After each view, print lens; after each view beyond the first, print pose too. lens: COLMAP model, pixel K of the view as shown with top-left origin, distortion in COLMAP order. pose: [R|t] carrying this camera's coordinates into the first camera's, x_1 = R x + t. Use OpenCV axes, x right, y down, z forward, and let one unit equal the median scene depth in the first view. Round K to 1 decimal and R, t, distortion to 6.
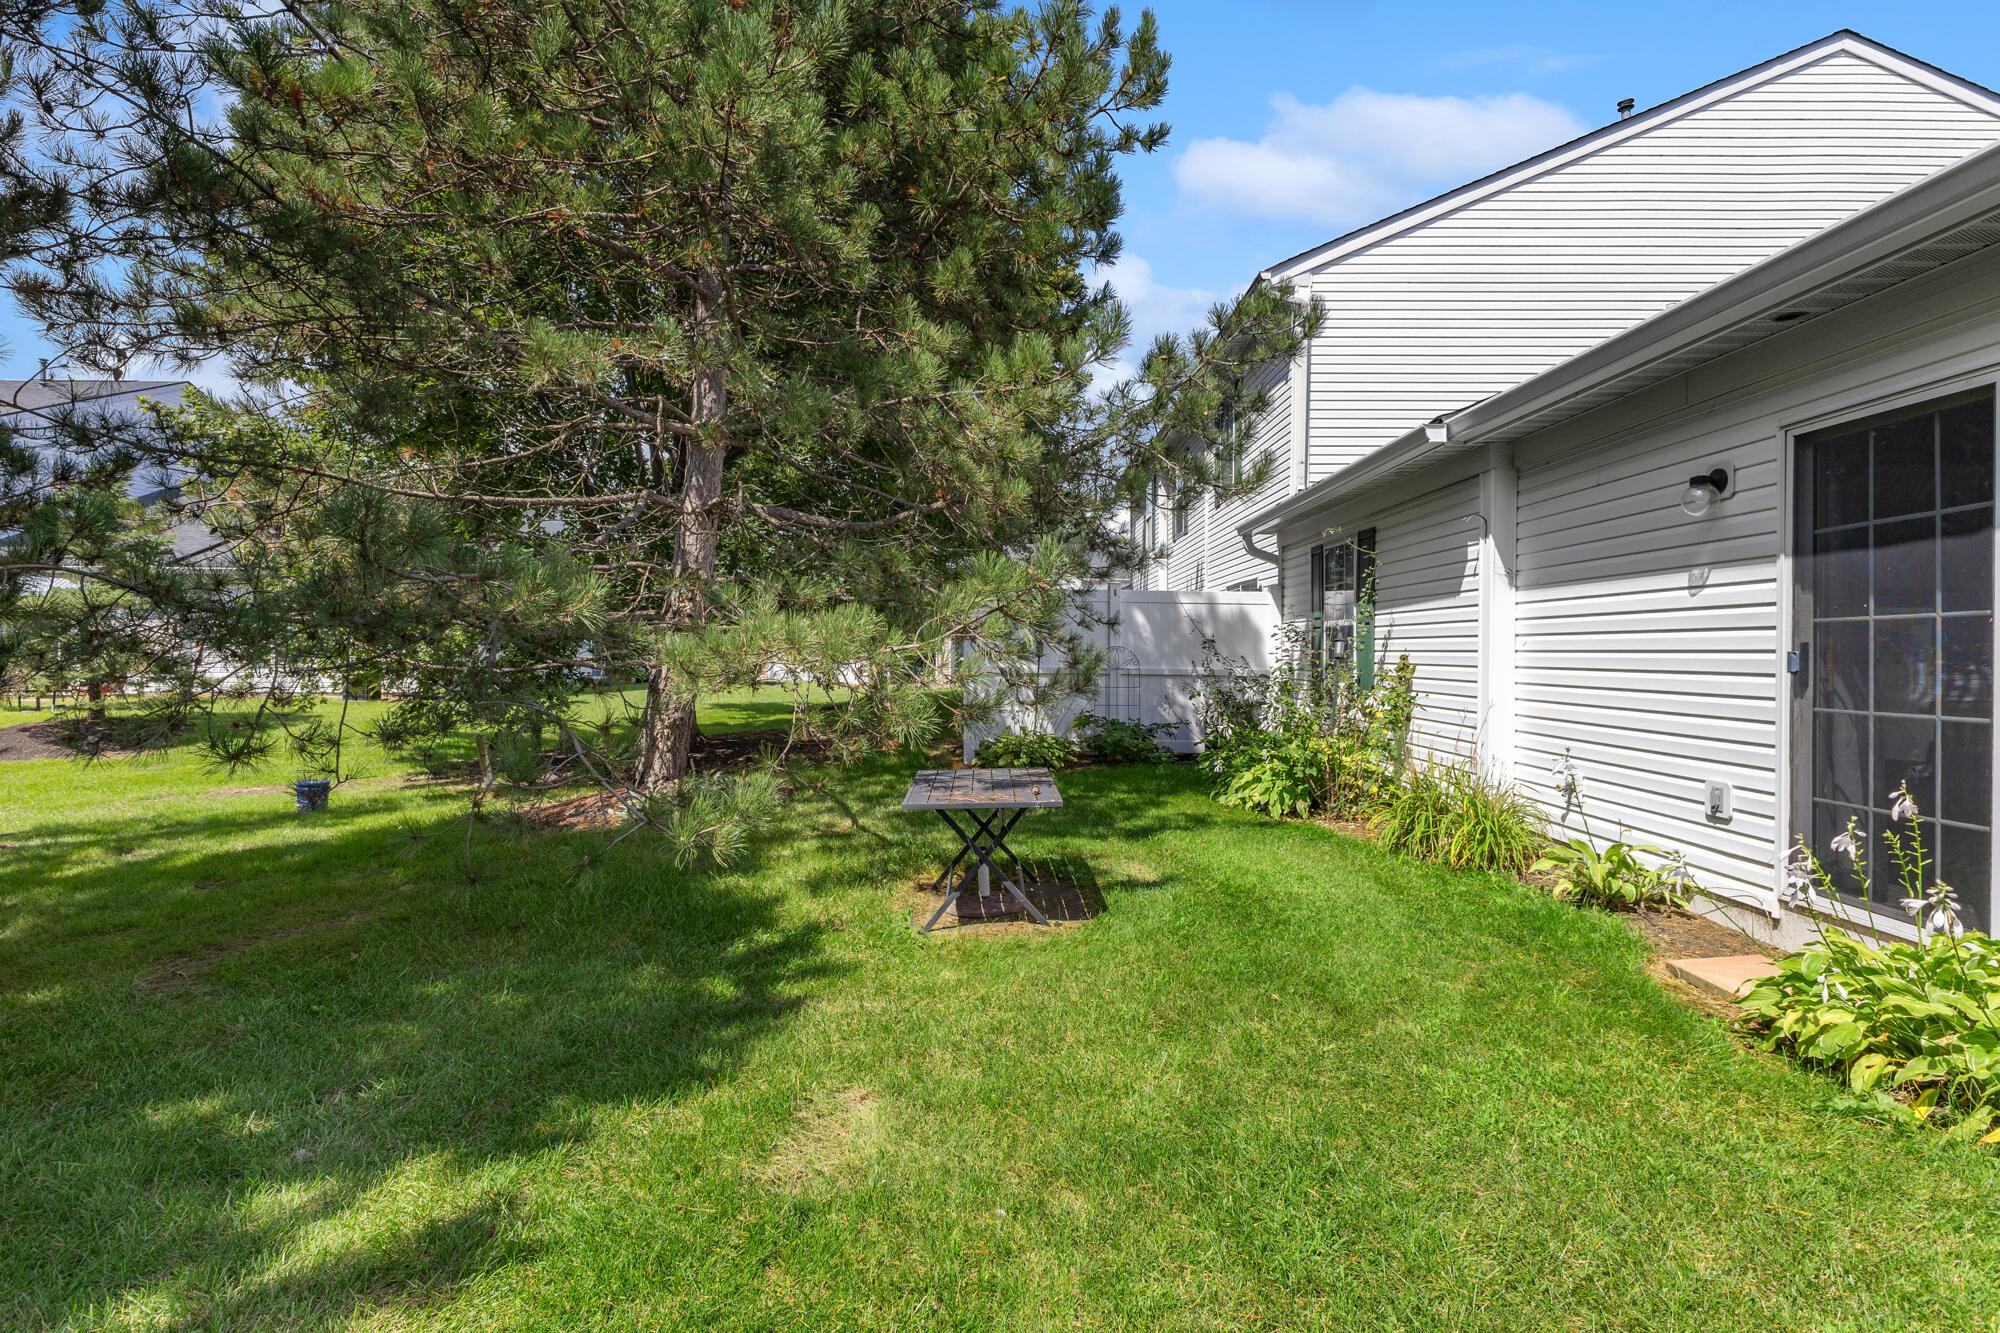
lens RADIAL K [[995.3, 0, 1005.8], [0, 995.3, 662.2], [0, 0, 1]] dist [0.020732, -0.009784]
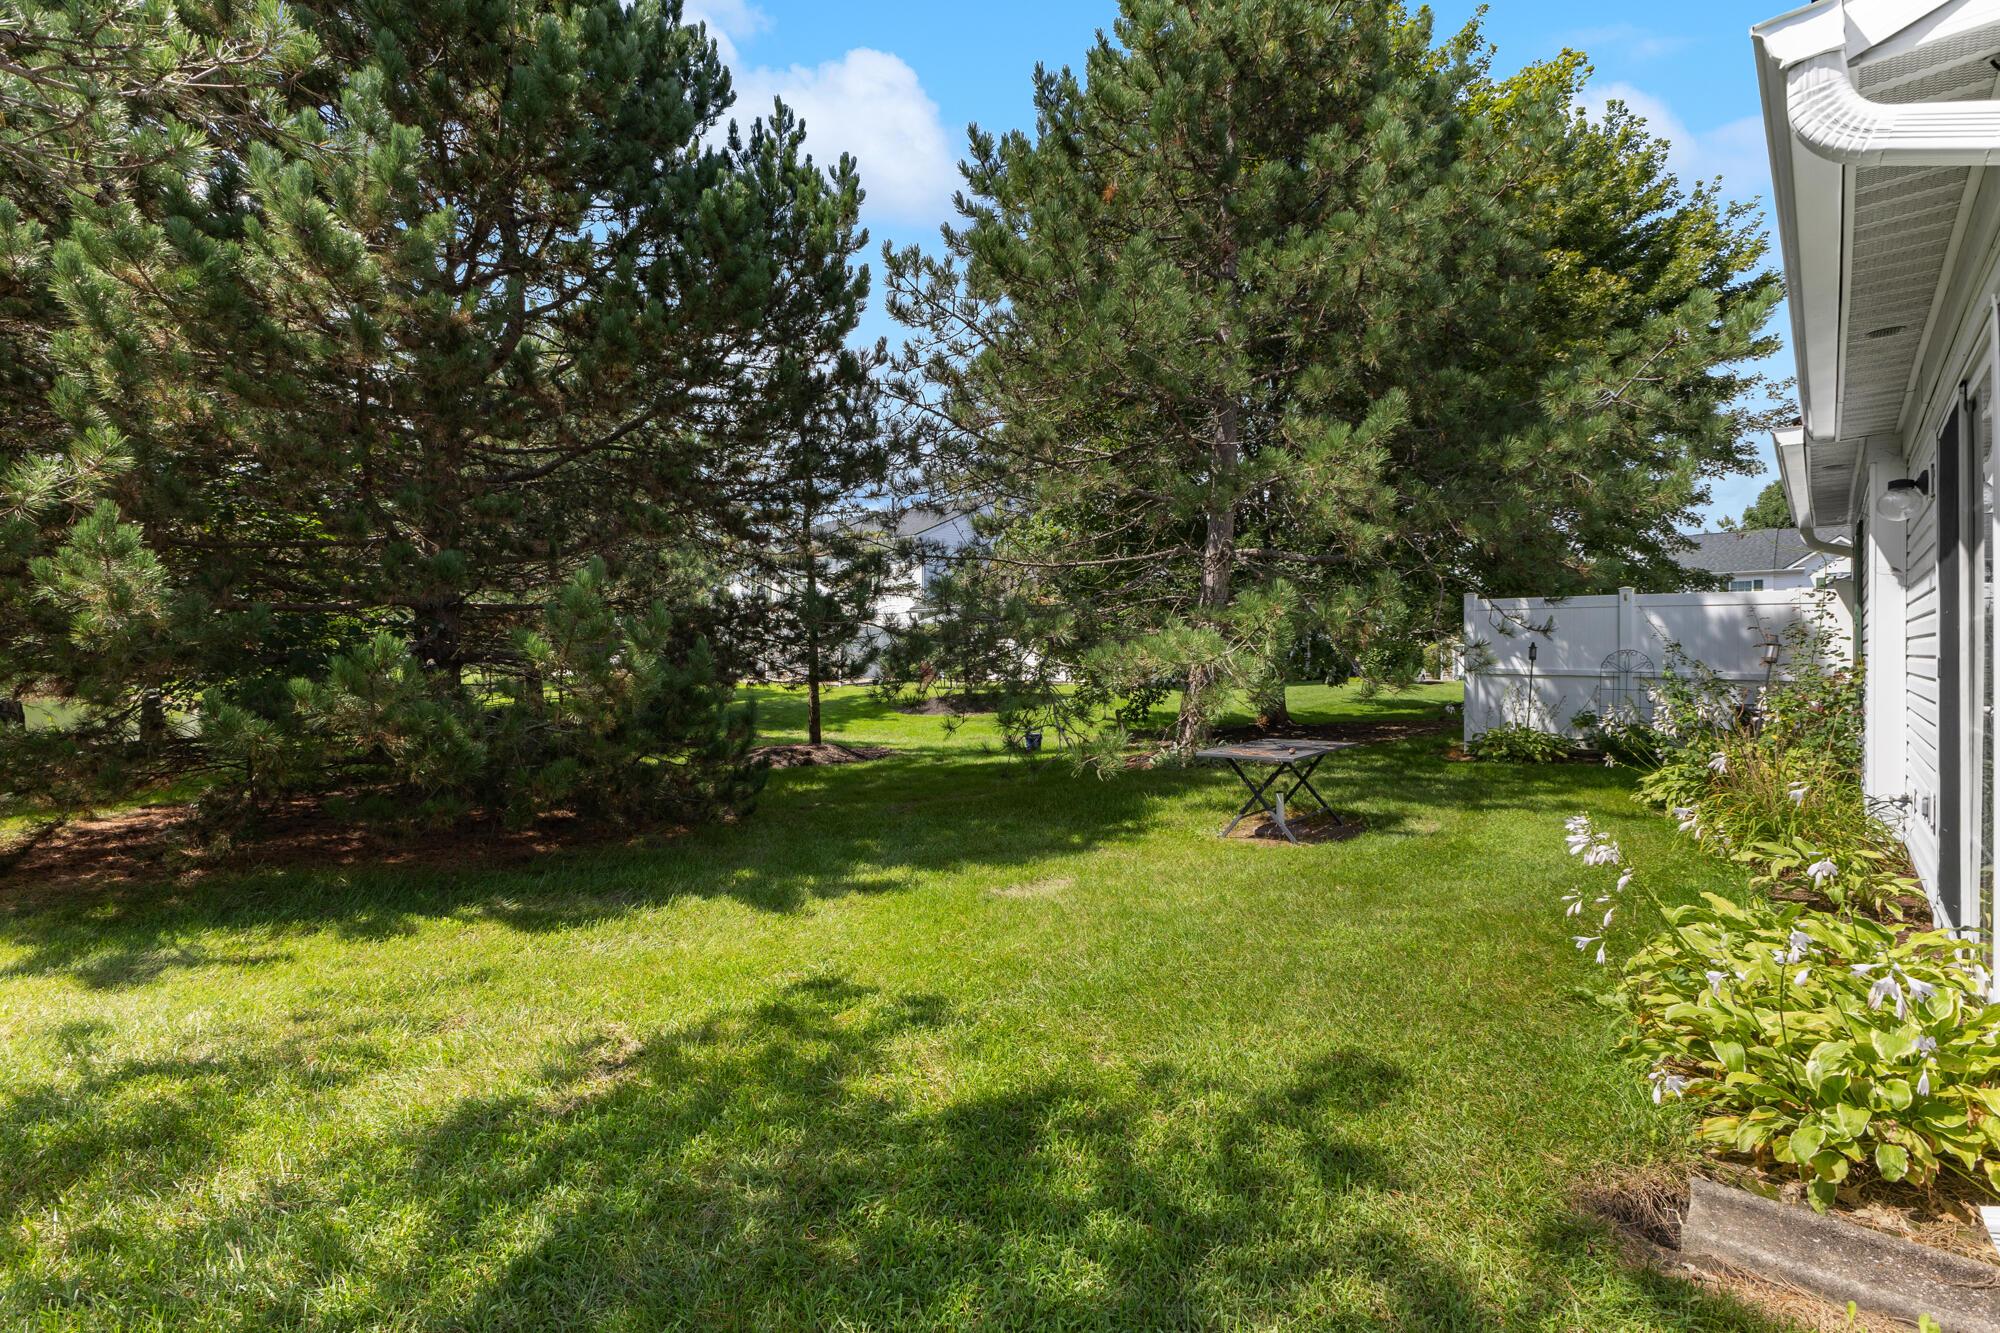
lens RADIAL K [[863.5, 0, 1003.8], [0, 863.5, 653.4], [0, 0, 1]] dist [0.015367, -0.005182]
pose [[0.733705, -0.002781, -0.679463, 0.592289], [-0.004554, 0.999949, -0.009010, -0.002228], [0.679453, 0.009704, 0.733655, -0.224903]]
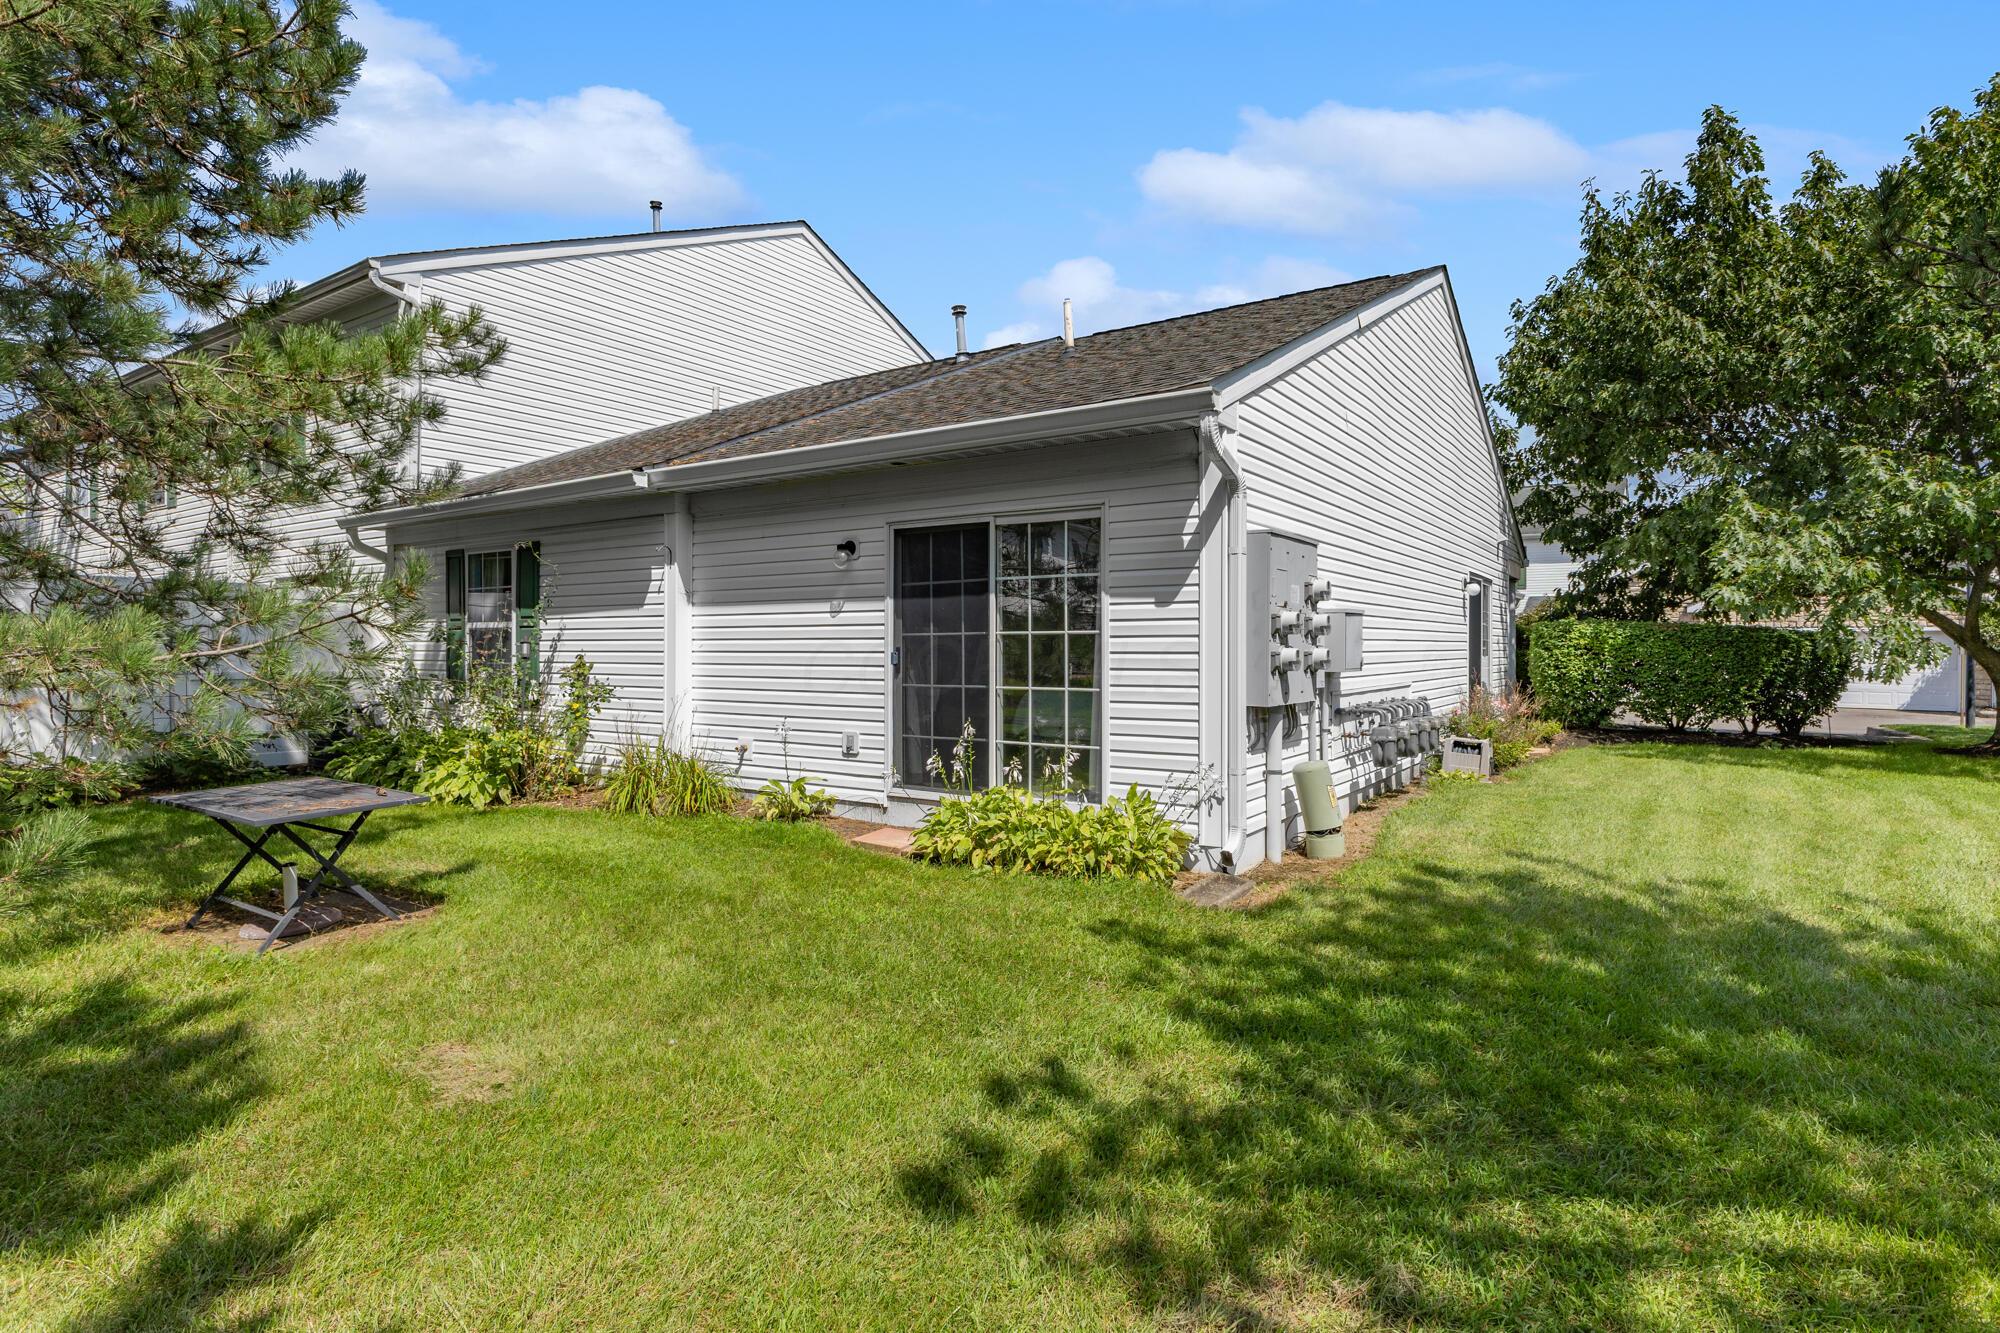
lens RADIAL K [[995.3, 0, 1005.8], [0, 995.3, 662.2], [0, 0, 1]] dist [0.020732, -0.009784]
pose [[0.561633, -0.016981, 0.827213, -0.467071], [0.012391, 0.999850, 0.012113, -0.010470], [-0.827294, 0.003447, 0.561759, -0.116351]]
